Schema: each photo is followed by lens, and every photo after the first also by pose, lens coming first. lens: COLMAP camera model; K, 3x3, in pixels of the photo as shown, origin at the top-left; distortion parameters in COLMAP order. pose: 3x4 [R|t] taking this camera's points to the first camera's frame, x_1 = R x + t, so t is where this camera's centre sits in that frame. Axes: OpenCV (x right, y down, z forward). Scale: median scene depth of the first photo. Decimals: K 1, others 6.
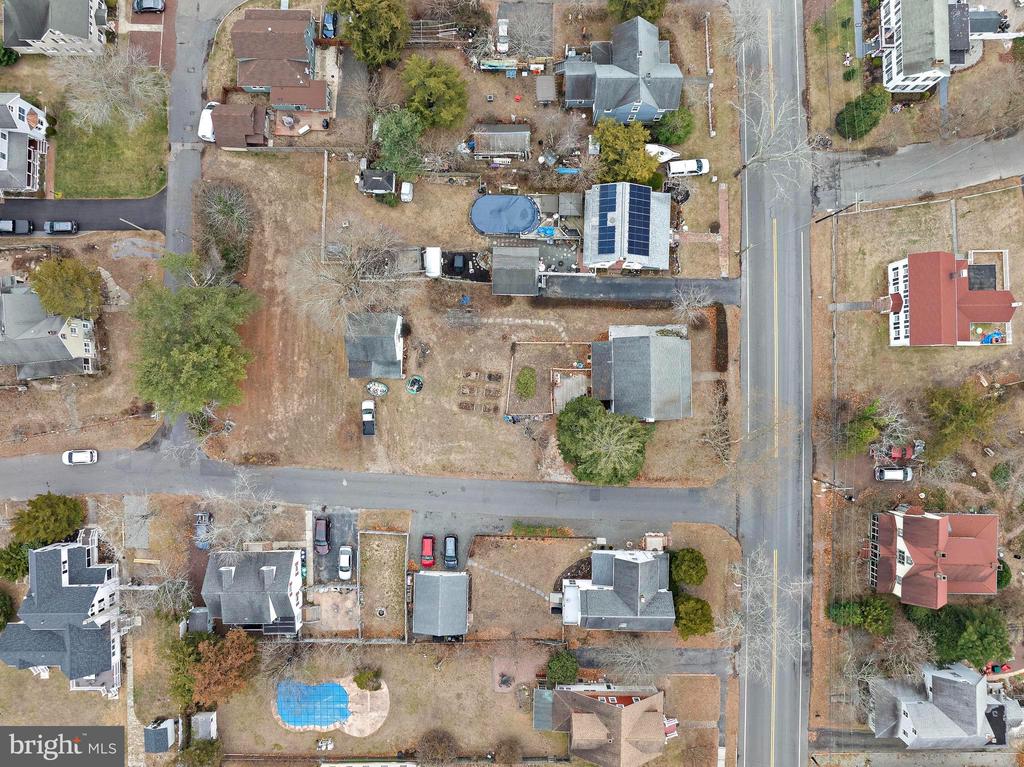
lens RADIAL K [[729.8, 0, 512.0], [0, 729.8, 383.5], [0, 0, 1]] dist [-0.034801, -0.008819]
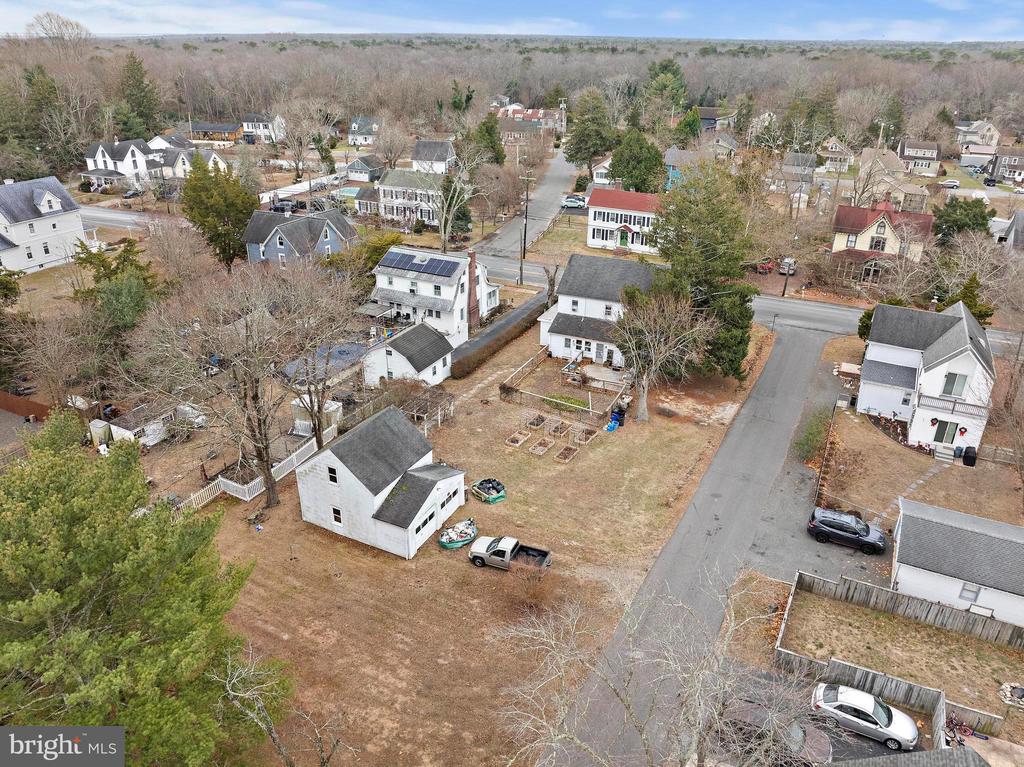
lens RADIAL K [[729.8, 0, 512.0], [0, 729.8, 383.5], [0, 0, 1]] dist [-0.034801, -0.008819]
pose [[0.428706, -0.395051, 0.812494, -0.505312], [0.903294, 0.203826, -0.377512, 0.191072], [-0.016471, 0.895762, 0.444228, 0.709470]]
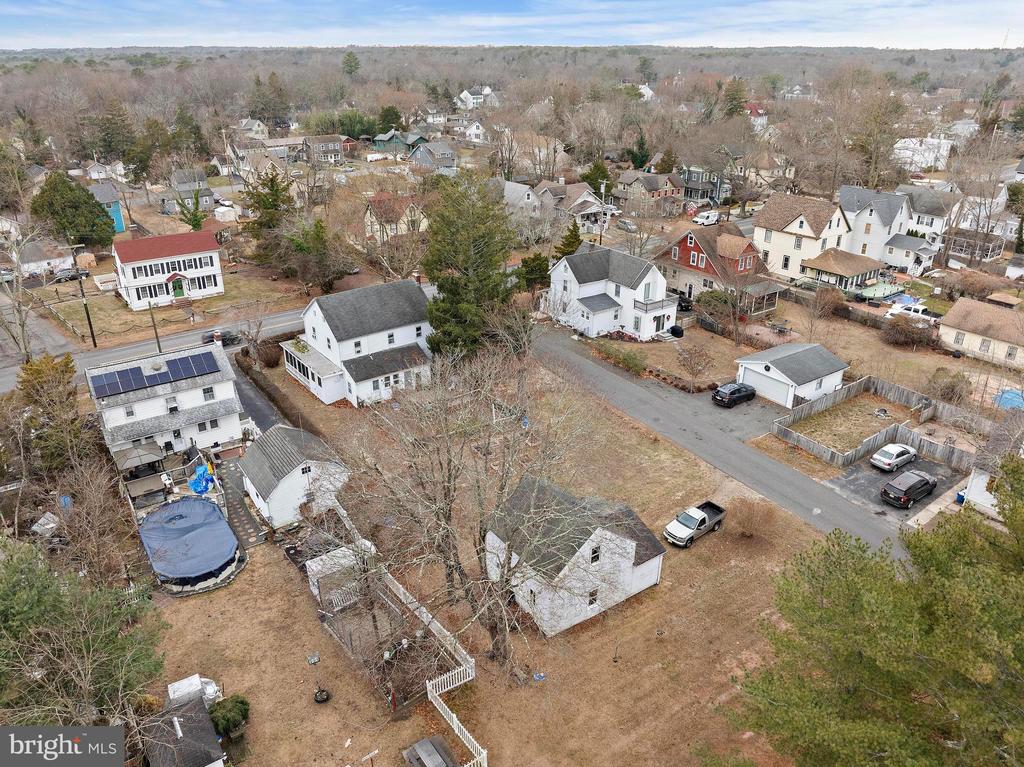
lens RADIAL K [[727.4, 0, 508.4], [0, 727.4, 384.3], [0, 0, 1]] dist [-0.036215, 0.000684]
pose [[-0.584076, -0.350293, 0.732222, -0.444016], [0.811567, -0.235765, 0.534578, -0.290529], [-0.014627, 0.906482, 0.421991, 0.707241]]
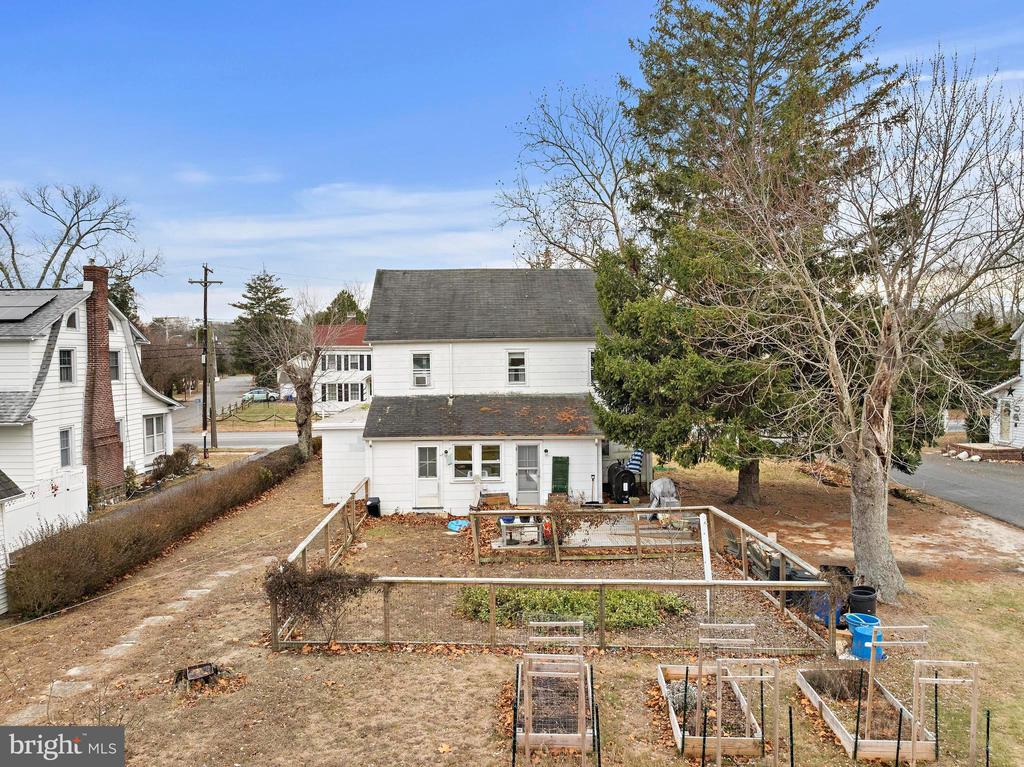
lens RADIAL K [[719.9, 0, 512.0], [0, 719.9, 383.5], [0, 0, 1]] dist [-0.033578, 0.000428]
pose [[-0.047350, -0.051066, 0.997572, -0.125300], [0.998865, 0.002807, 0.047555, -0.019311], [-0.005228, 0.998691, 0.050875, 0.950259]]
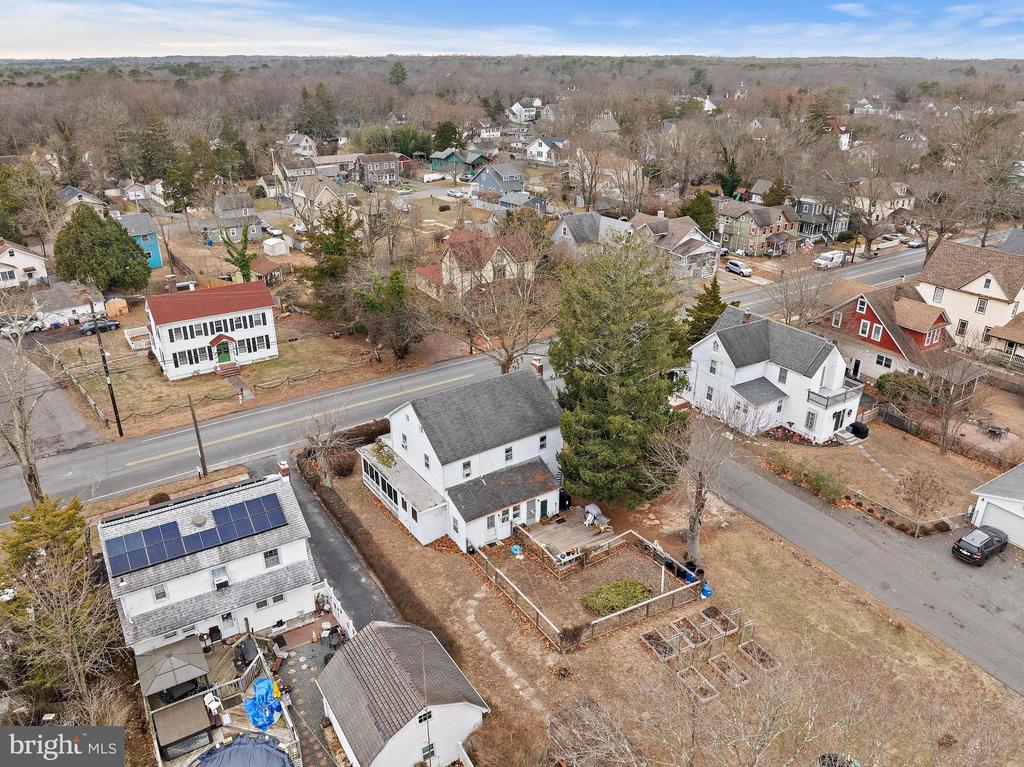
lens RADIAL K [[729.8, 0, 512.0], [0, 729.8, 383.5], [0, 0, 1]] dist [-0.034801, -0.008819]
pose [[-0.549363, -0.350425, 0.758553, -0.235907], [0.835456, -0.214454, 0.505987, -0.250804], [-0.014635, 0.911708, 0.410578, 0.703116]]
